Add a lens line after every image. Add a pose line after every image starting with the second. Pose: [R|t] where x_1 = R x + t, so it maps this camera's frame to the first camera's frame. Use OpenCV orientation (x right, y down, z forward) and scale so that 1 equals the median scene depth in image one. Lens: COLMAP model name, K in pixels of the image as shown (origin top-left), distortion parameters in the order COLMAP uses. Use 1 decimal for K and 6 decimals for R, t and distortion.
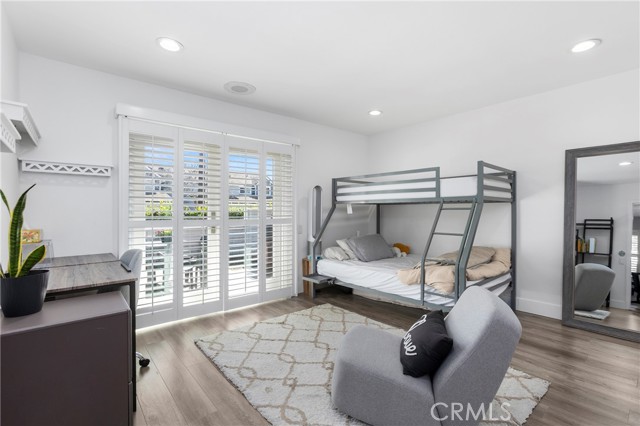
lens RADIAL K [[293.7, 0, 319.4], [0, 293.7, 213.9], [0, 0, 1]] dist [-0.019367, 0.000712]
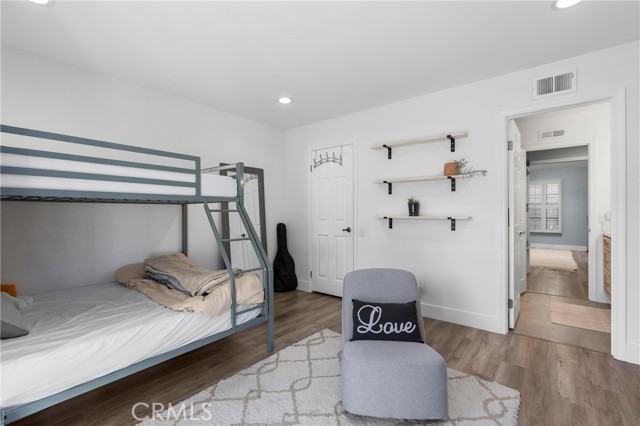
lens RADIAL K [[293.7, 0, 317.5], [0, 293.7, 211.2], [0, 0, 1]] dist [-0.019367, 0.000712]
pose [[-0.184799, -0.000190, 0.982776, -0.421766], [0.017524, 0.999840, 0.003488, -0.012143], [-0.982620, 0.017867, -0.184766, 0.835789]]
